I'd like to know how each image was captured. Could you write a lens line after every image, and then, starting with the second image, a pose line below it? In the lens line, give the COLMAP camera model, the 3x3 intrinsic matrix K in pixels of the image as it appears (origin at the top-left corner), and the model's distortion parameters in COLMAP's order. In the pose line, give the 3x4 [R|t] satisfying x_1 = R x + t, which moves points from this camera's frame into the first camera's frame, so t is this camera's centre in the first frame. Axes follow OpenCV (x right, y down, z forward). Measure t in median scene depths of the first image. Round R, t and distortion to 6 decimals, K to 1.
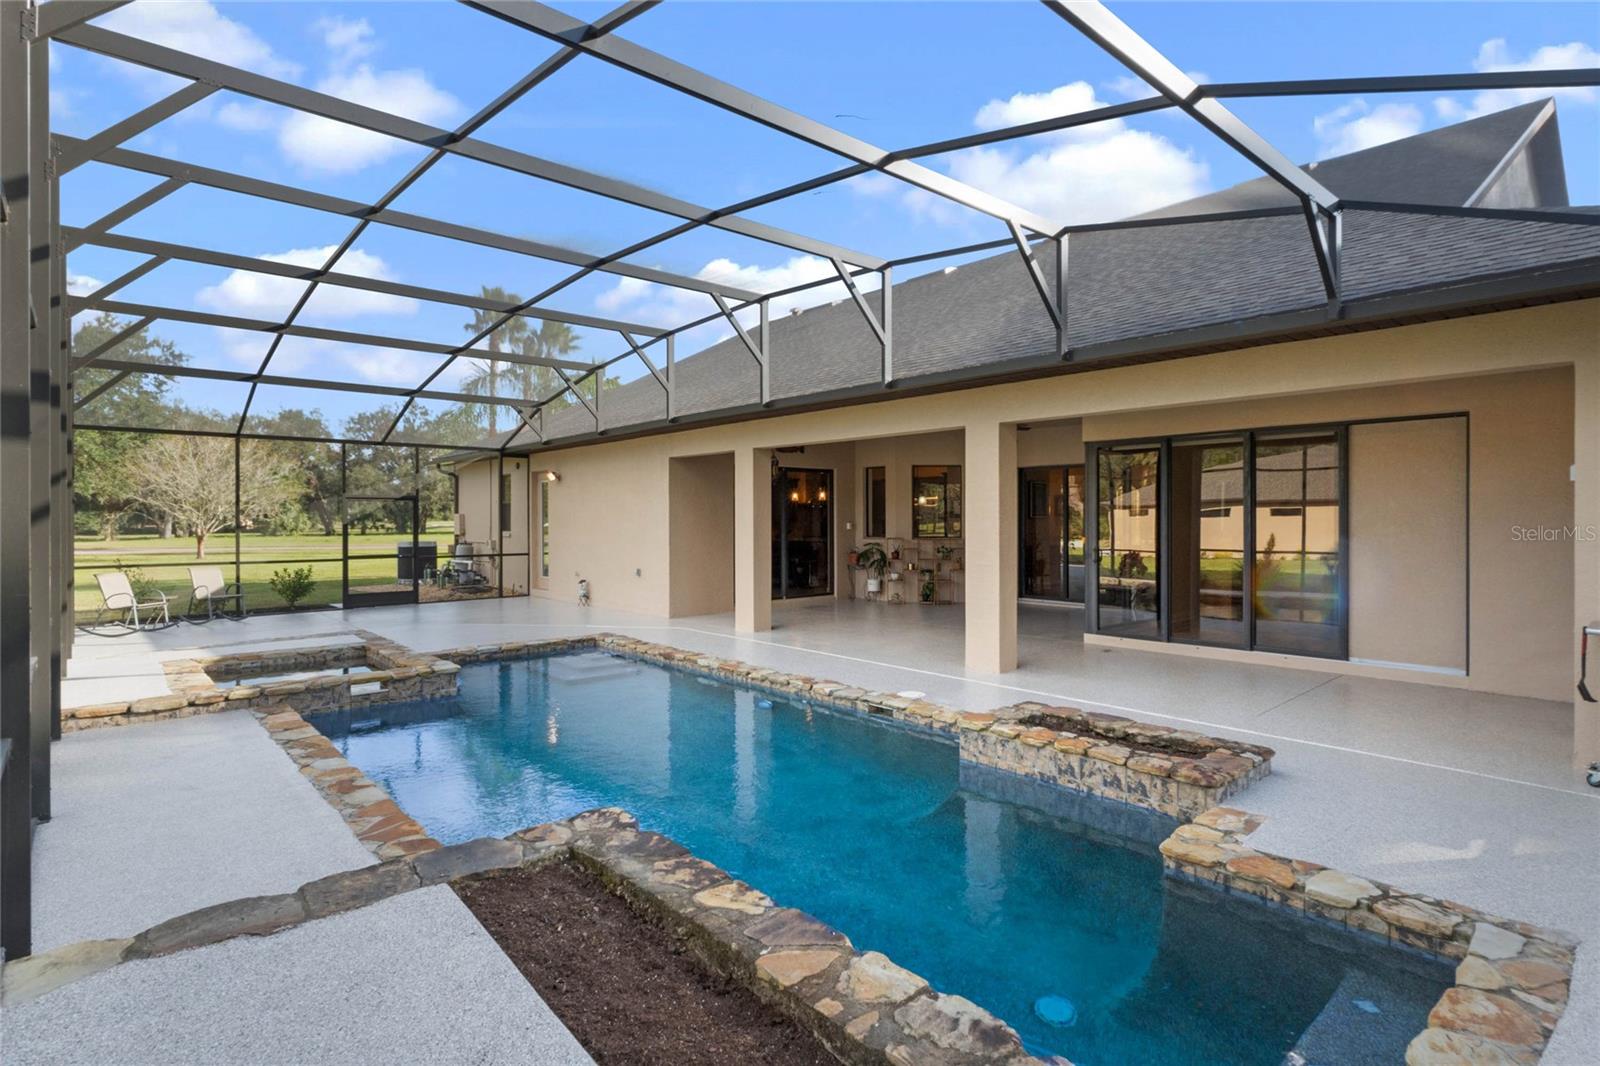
lens RADIAL K [[840.4, 0, 805.4], [0, 840.4, 524.1], [0, 0, 1]] dist [-0.003052, -0.002417]
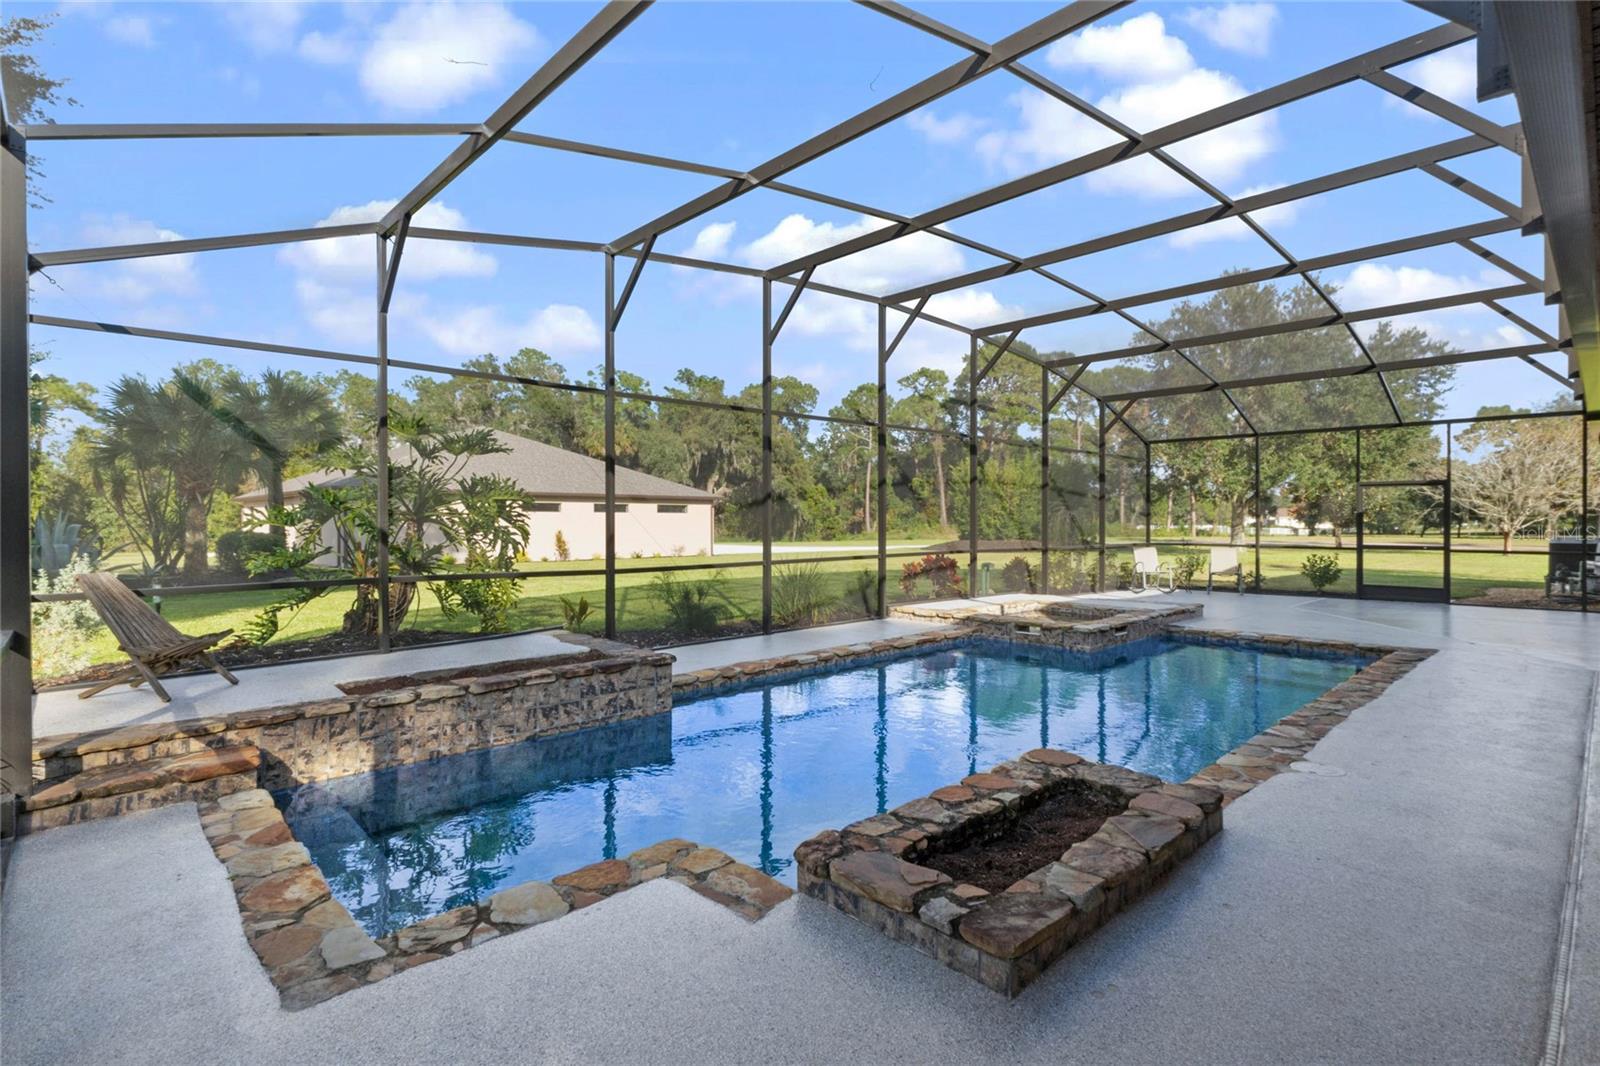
lens RADIAL K [[840.4, 0, 805.4], [0, 840.4, 527.3], [0, 0, 1]] dist [-0.003052, -0.002417]
pose [[-0.025623, 0.007695, -0.999642, 1.241443], [-0.010905, 0.999909, 0.007977, 0.051735], [0.999612, 0.011105, -0.025537, 1.109348]]
